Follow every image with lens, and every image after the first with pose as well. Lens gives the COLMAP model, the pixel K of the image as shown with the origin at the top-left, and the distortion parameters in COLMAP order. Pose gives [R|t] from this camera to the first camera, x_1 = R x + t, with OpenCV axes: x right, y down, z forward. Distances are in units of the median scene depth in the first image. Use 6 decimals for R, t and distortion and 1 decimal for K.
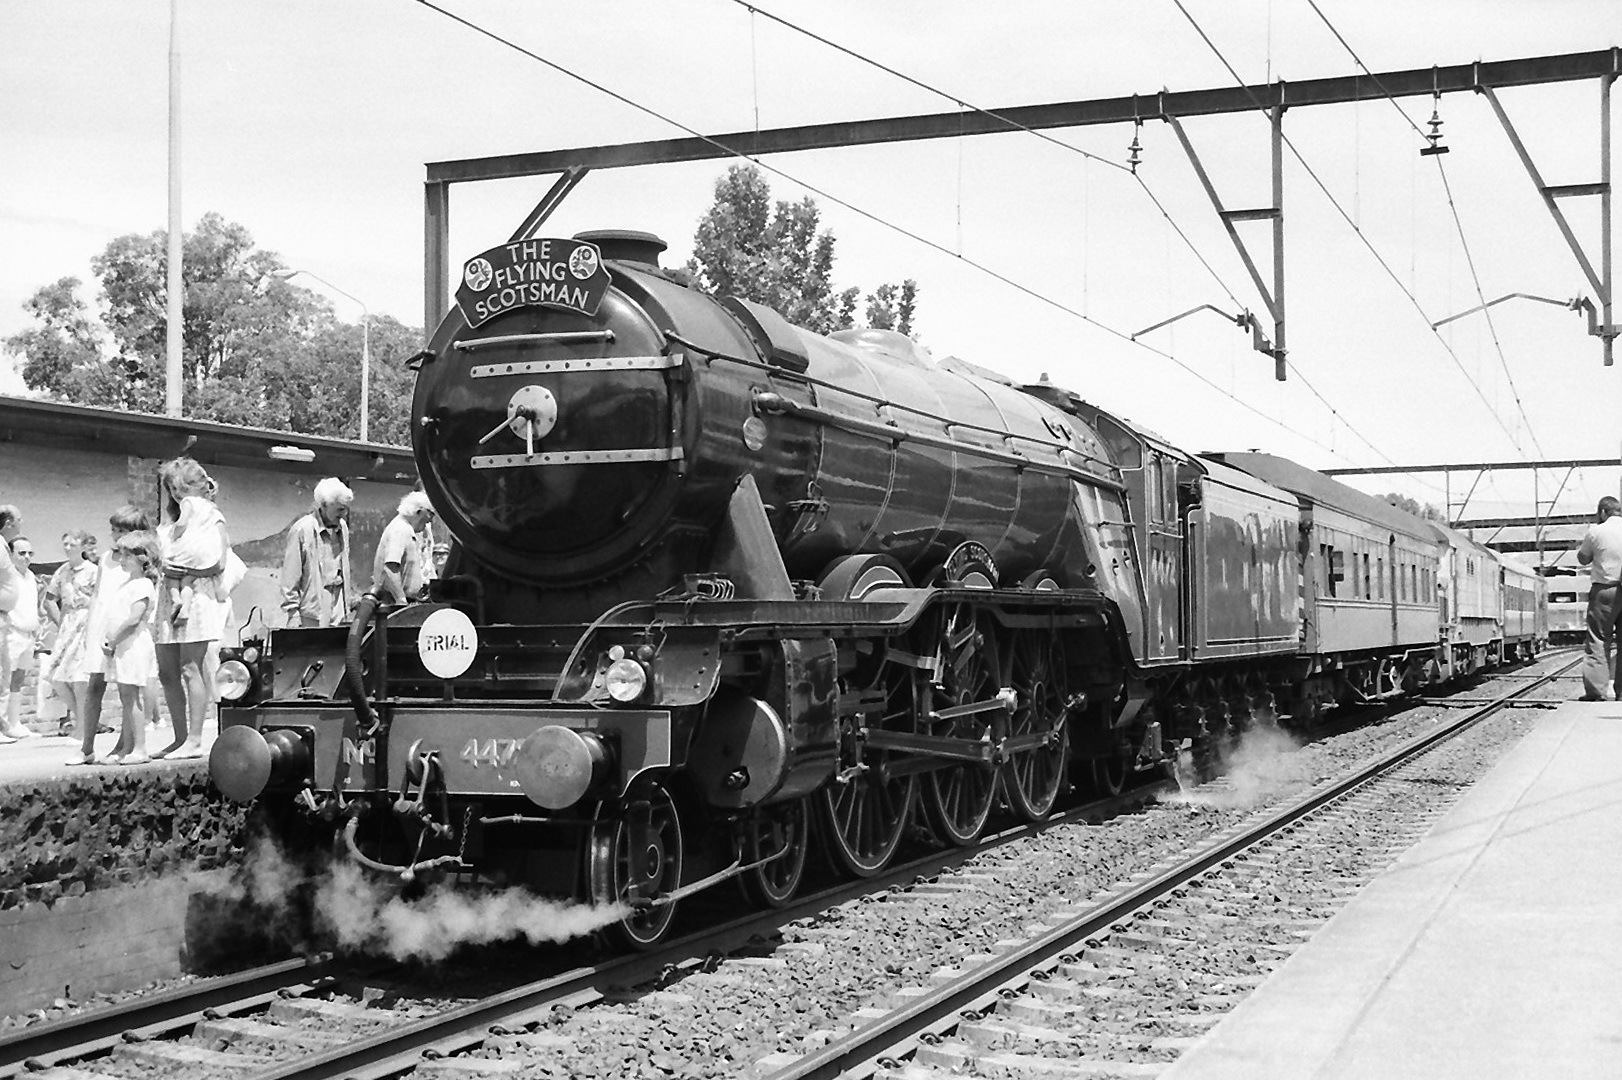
lens RADIAL K [[2185.4, 0, 811.2], [0, 2185.4, 539.0], [0, 0, 1]] dist [-0.000174, 0.000000]
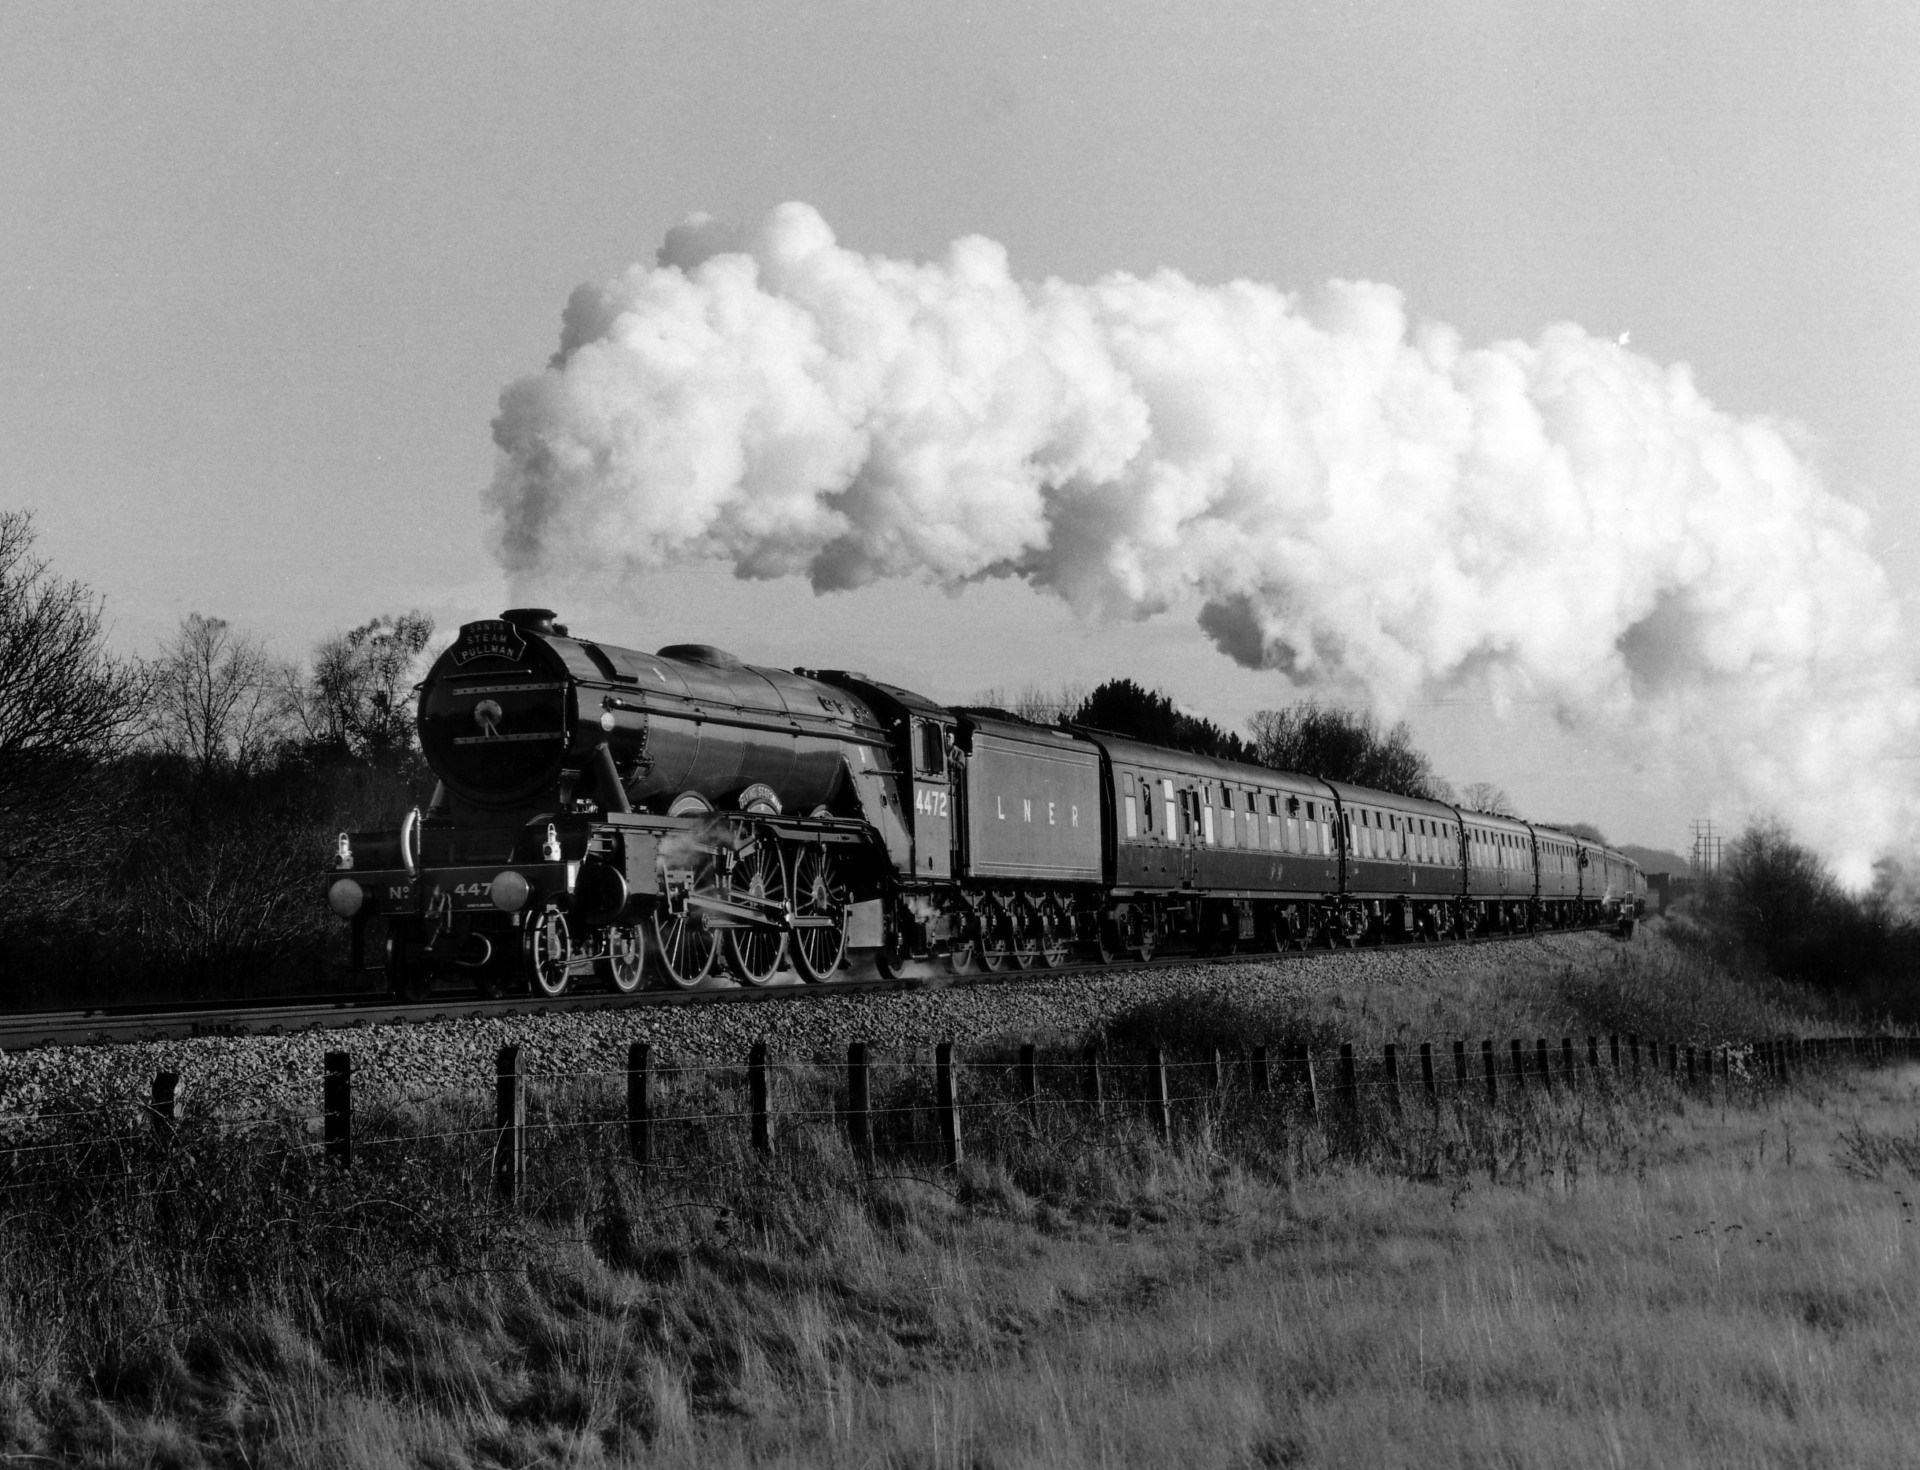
lens RADIAL K [[3166.8, 0, 960.1], [0, 3166.8, 734.8], [0, 0, 1]] dist [0.004264, 0.000000]
pose [[0.997291, -0.020418, 0.070665, 0.082600], [0.022236, 0.999439, -0.025034, 0.036552], [-0.070114, 0.026538, 0.997186, -1.711931]]
